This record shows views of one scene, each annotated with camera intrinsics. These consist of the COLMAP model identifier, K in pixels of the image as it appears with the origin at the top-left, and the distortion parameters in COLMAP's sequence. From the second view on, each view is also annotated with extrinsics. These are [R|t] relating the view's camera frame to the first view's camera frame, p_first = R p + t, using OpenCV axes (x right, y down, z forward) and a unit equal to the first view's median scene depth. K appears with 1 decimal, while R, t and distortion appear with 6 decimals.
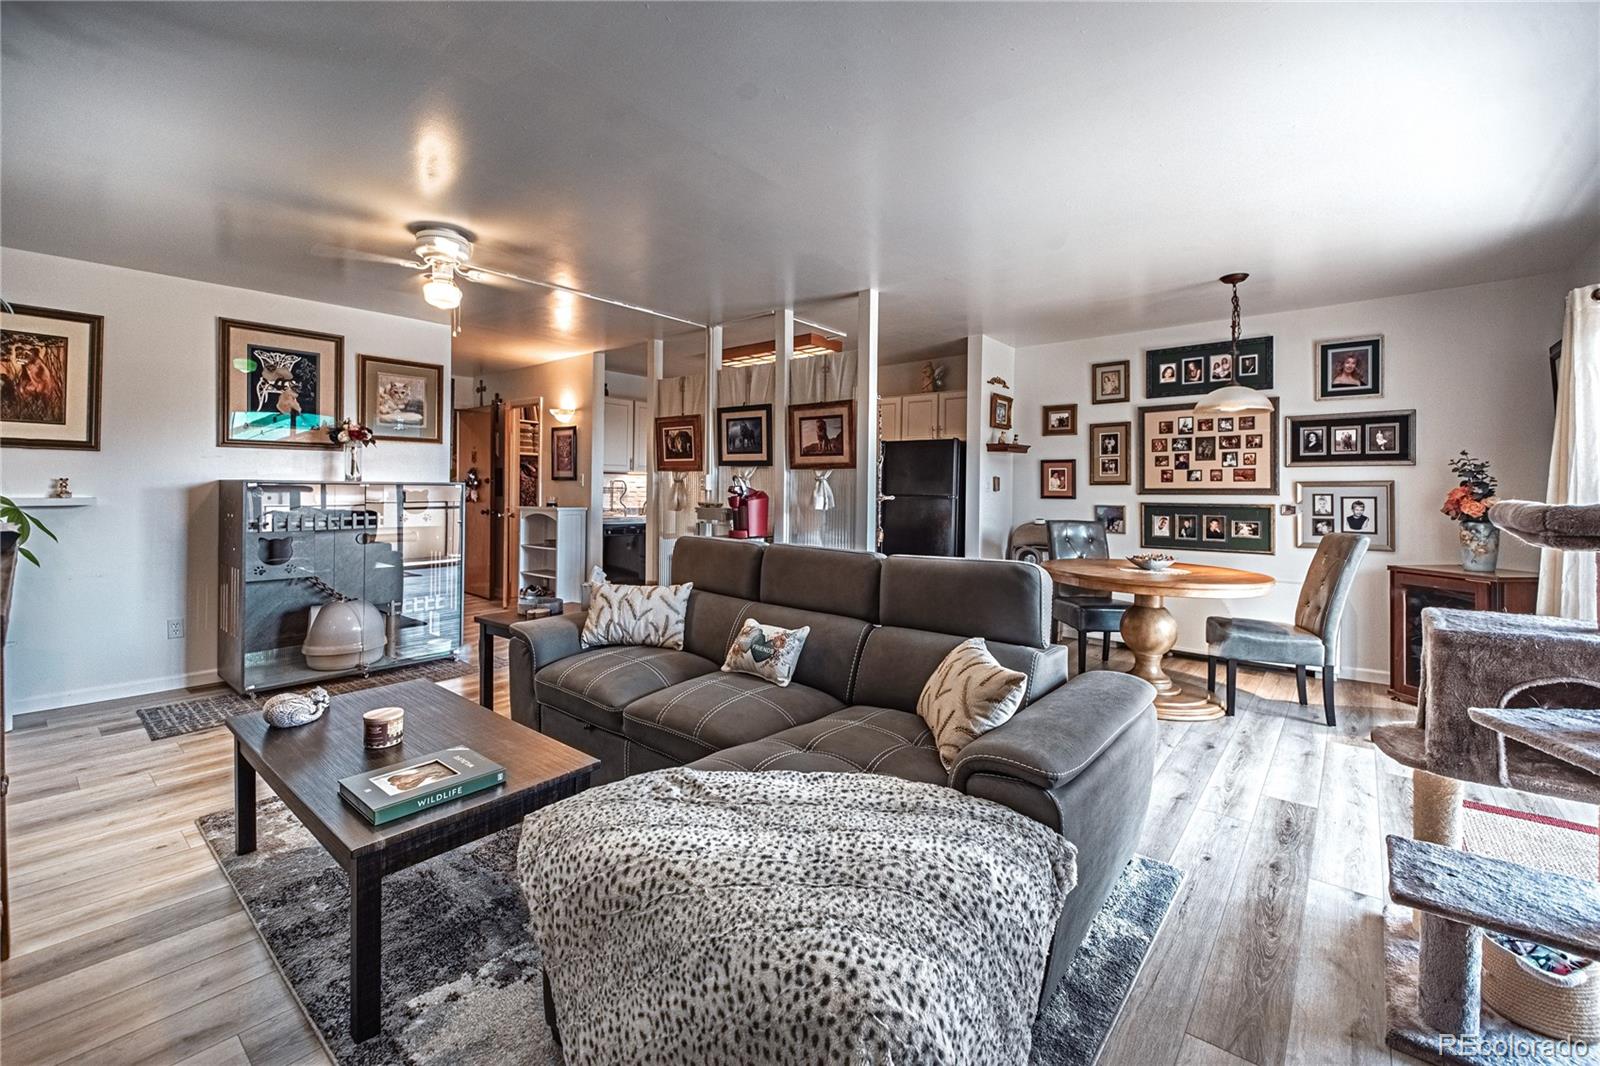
lens RADIAL K [[665.2, 0, 789.2], [0, 665.2, 495.6], [0, 0, 1]] dist [0.034734, -0.021901]
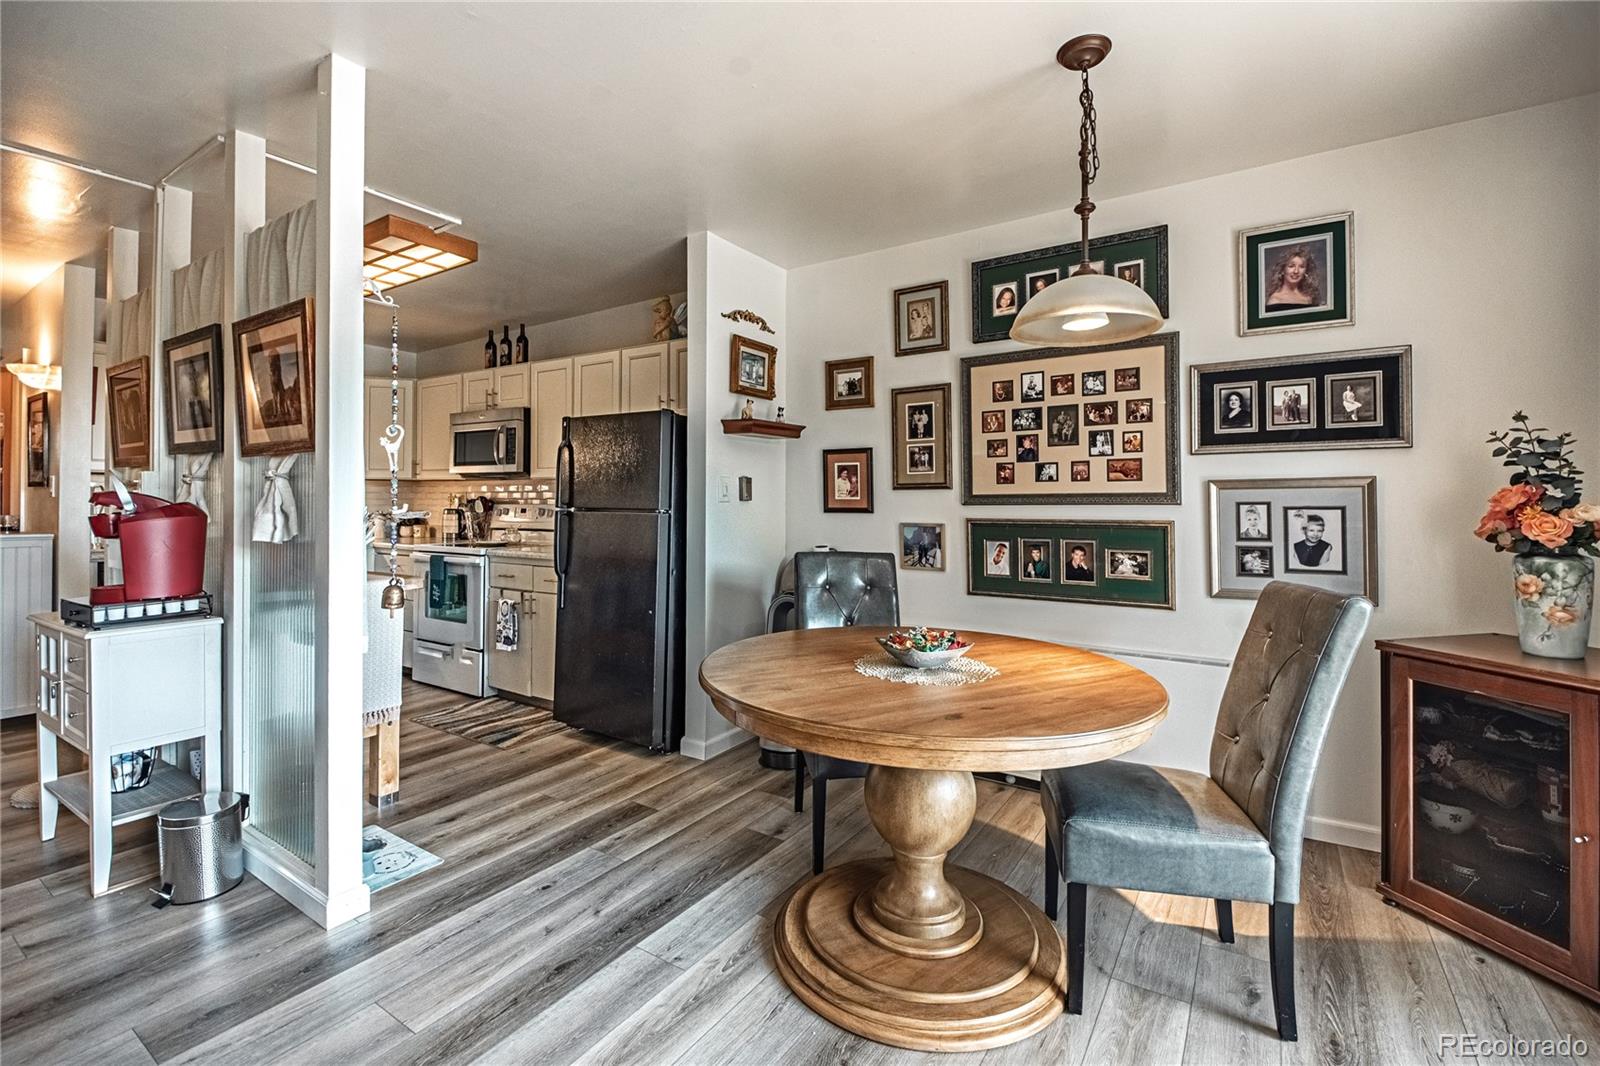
lens RADIAL K [[682.3, 0, 793.9], [0, 682.3, 501.6], [0, 0, 1]] dist [0.026091, -0.023844]
pose [[0.994701, -0.004813, 0.102696, 0.332971], [0.005925, 0.999927, -0.010526, 0.000935], [-0.102638, 0.011079, 0.994657, 0.443450]]
